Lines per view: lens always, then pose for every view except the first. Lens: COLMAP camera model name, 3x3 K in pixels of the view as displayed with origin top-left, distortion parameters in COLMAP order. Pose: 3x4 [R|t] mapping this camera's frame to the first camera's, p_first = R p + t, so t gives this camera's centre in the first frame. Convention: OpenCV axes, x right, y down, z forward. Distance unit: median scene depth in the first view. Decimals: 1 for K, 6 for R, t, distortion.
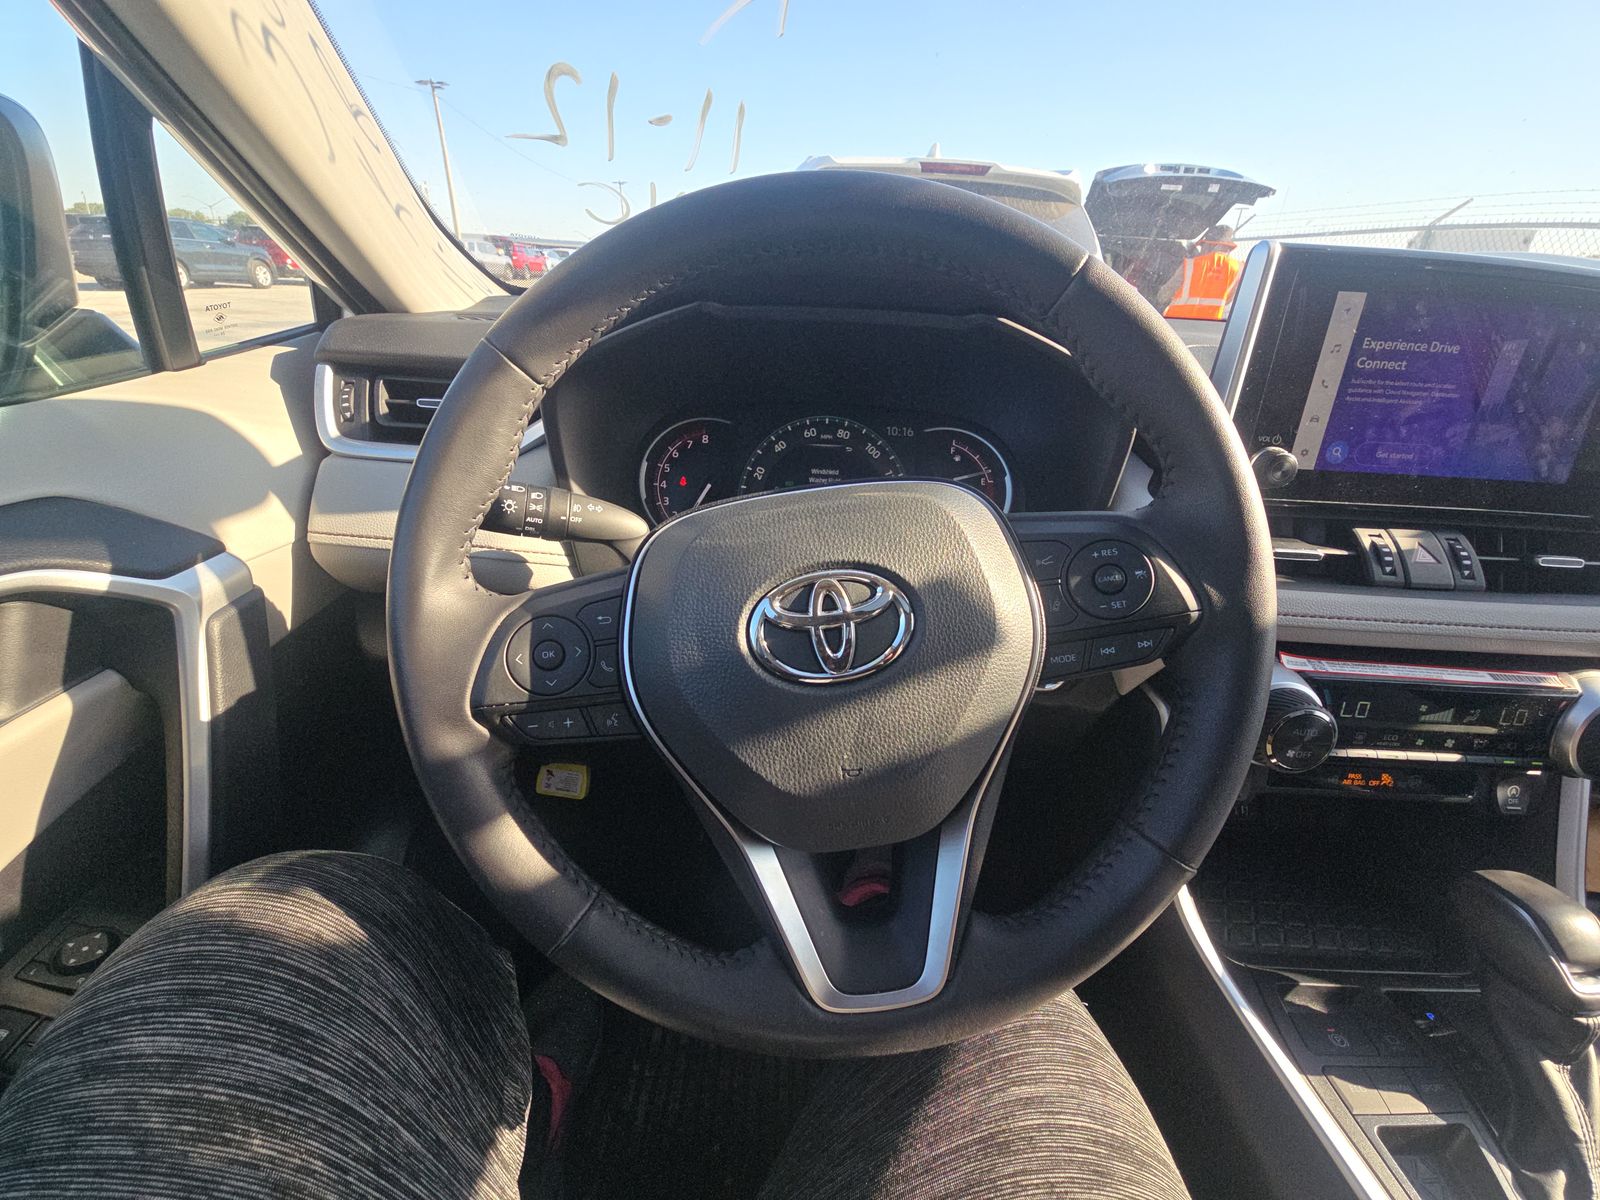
lens RADIAL K [[636.2, 0, 792.6], [0, 636.2, 594.4], [0, 0, 1]] dist [0.010093, -0.005905]
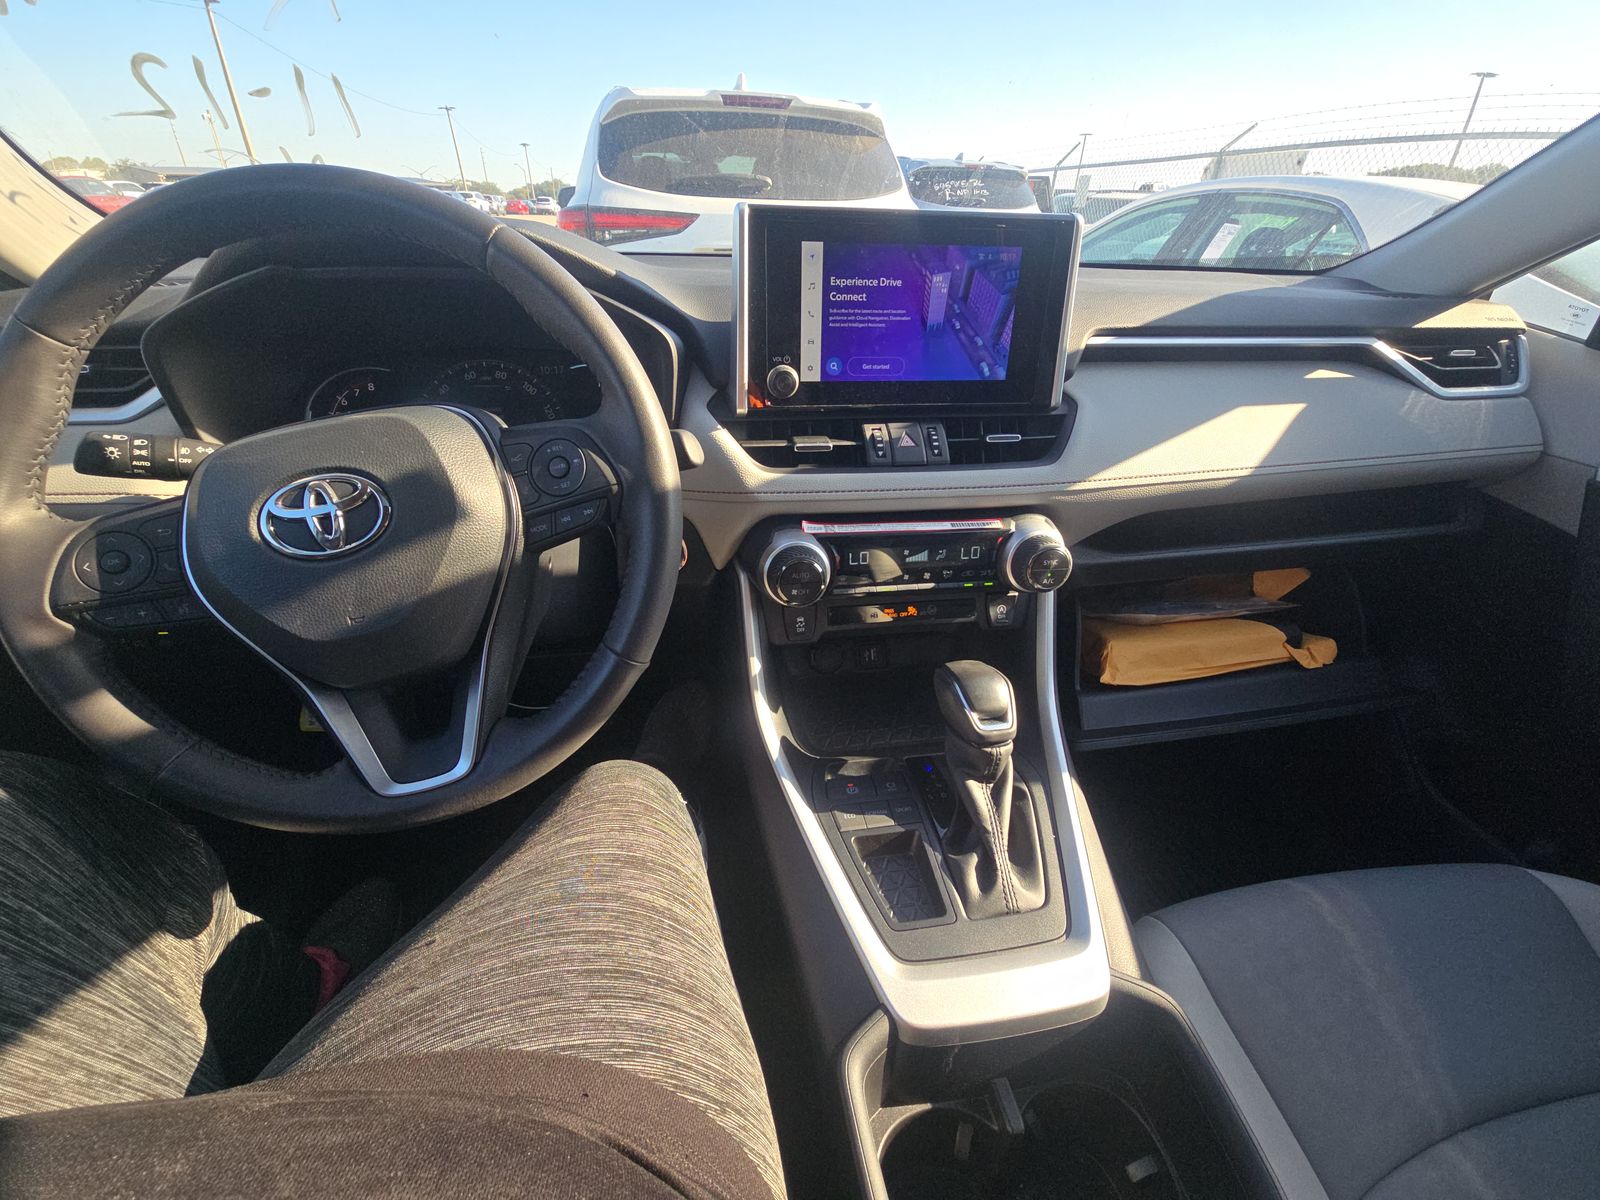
lens RADIAL K [[636.2, 0, 799.5], [0, 636.2, 595.8], [0, 0, 1]] dist [0.010093, -0.005905]
pose [[0.985306, -0.106051, 0.133888, 0.565950], [0.094853, 0.991644, 0.087433, 0.128376], [-0.142041, -0.073449, 0.987132, -0.333750]]
